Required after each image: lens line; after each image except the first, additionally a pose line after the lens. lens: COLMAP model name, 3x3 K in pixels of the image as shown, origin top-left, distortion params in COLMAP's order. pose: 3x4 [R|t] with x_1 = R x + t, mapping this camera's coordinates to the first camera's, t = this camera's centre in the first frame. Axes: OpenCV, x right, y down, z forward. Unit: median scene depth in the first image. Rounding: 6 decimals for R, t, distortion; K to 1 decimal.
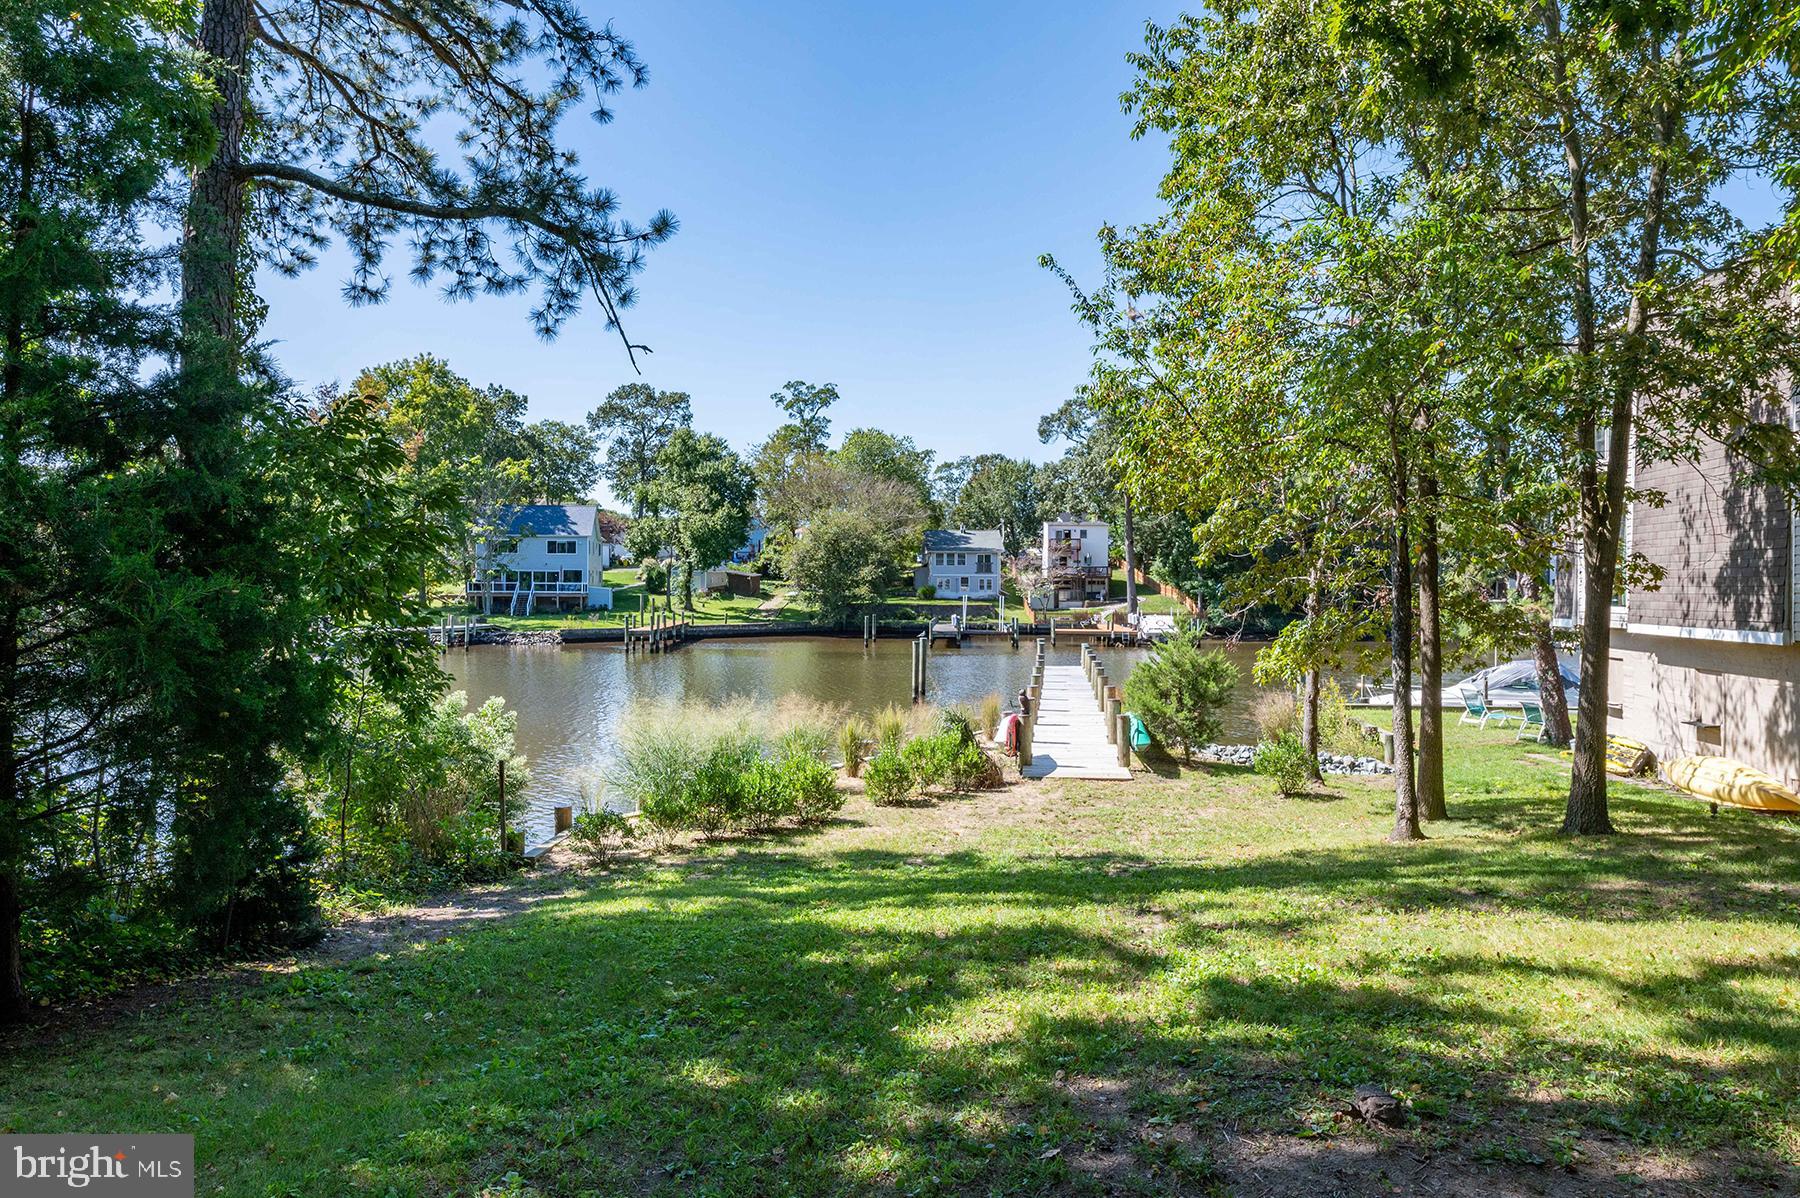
lens RADIAL K [[1193.0, 0, 900.0], [0, 1193.0, 599.0], [0, 0, 1]] dist [-0.000595, -0.000465]
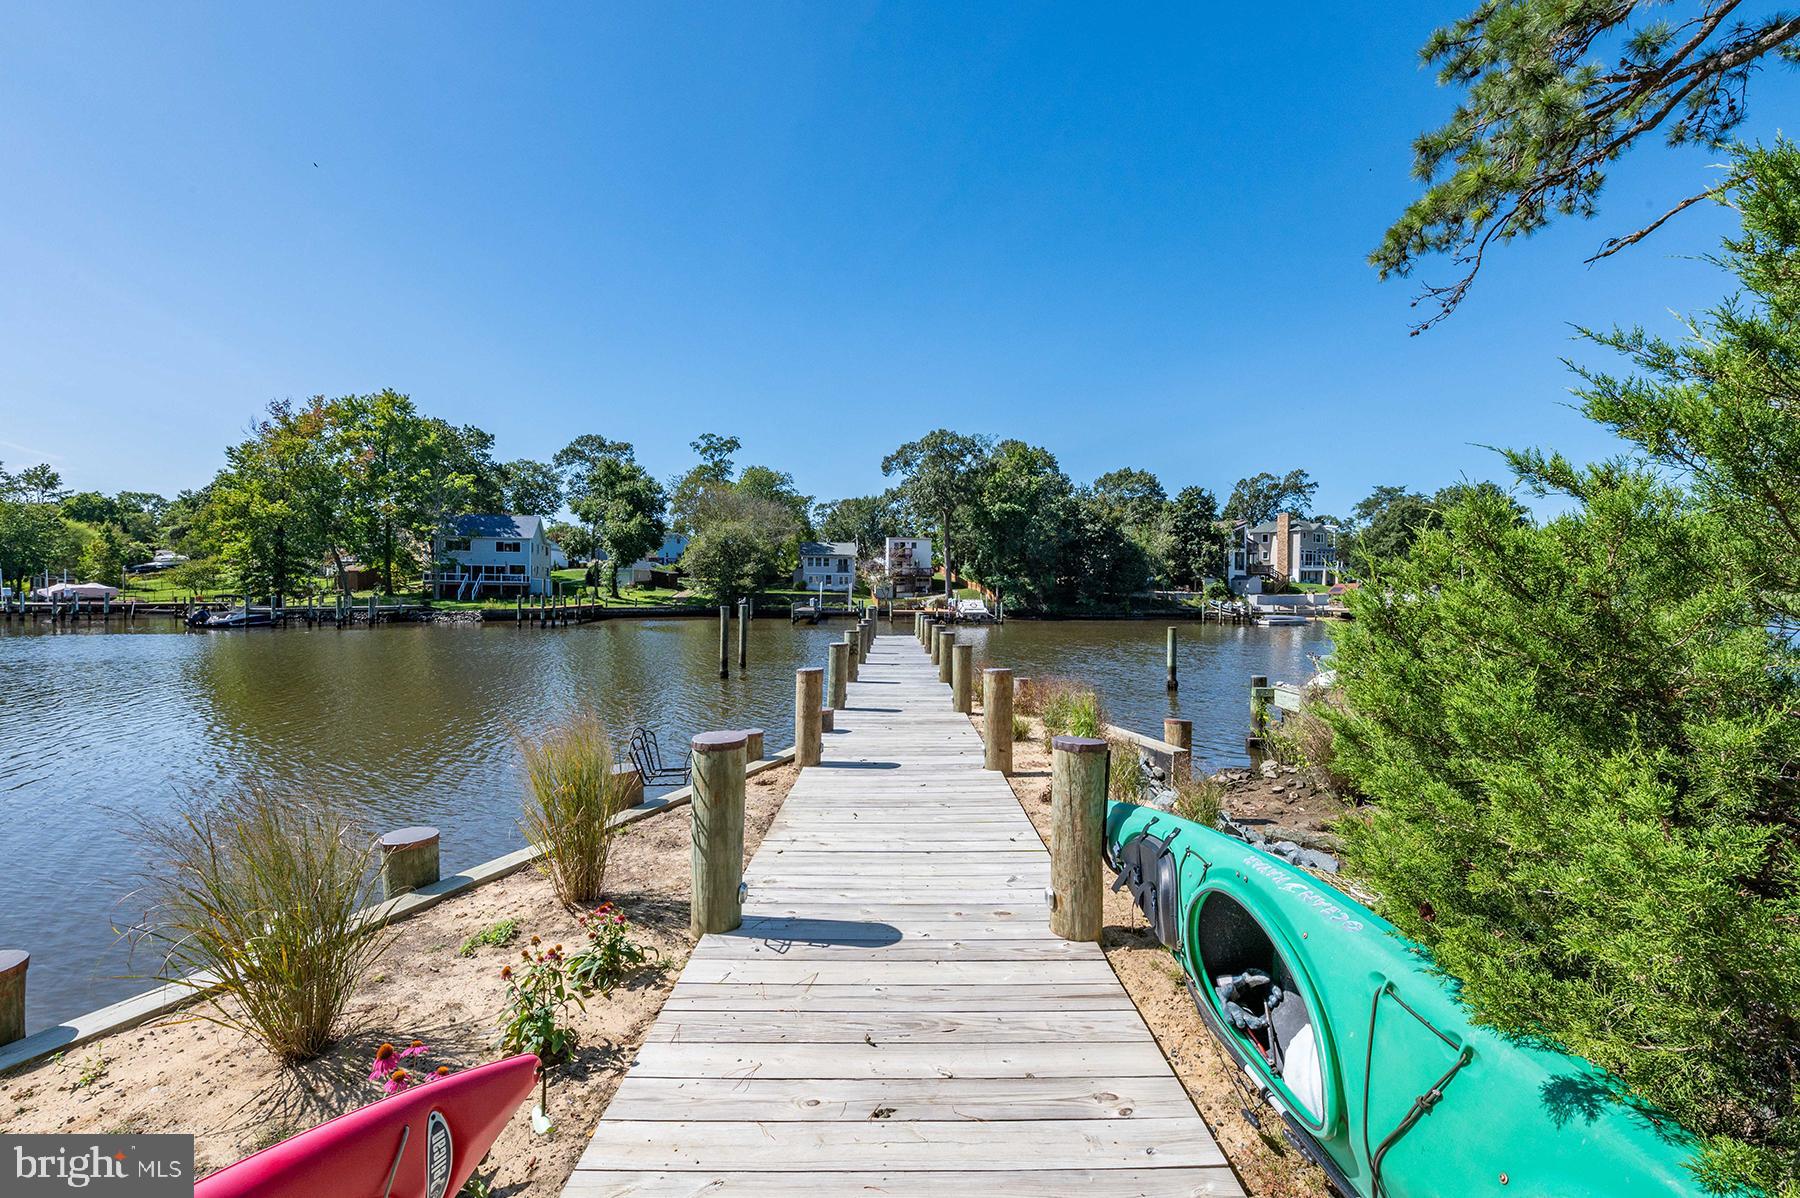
lens RADIAL K [[744.5, 0, 890.1], [0, 744.5, 599.6], [0, 0, 1]] dist [-0.012139, -0.000352]
pose [[0.992624, 0.003590, 0.121181, 0.021558], [-0.003759, 0.999992, 0.001167, 0.008976], [-0.121176, -0.001614, 0.992630, 0.145254]]
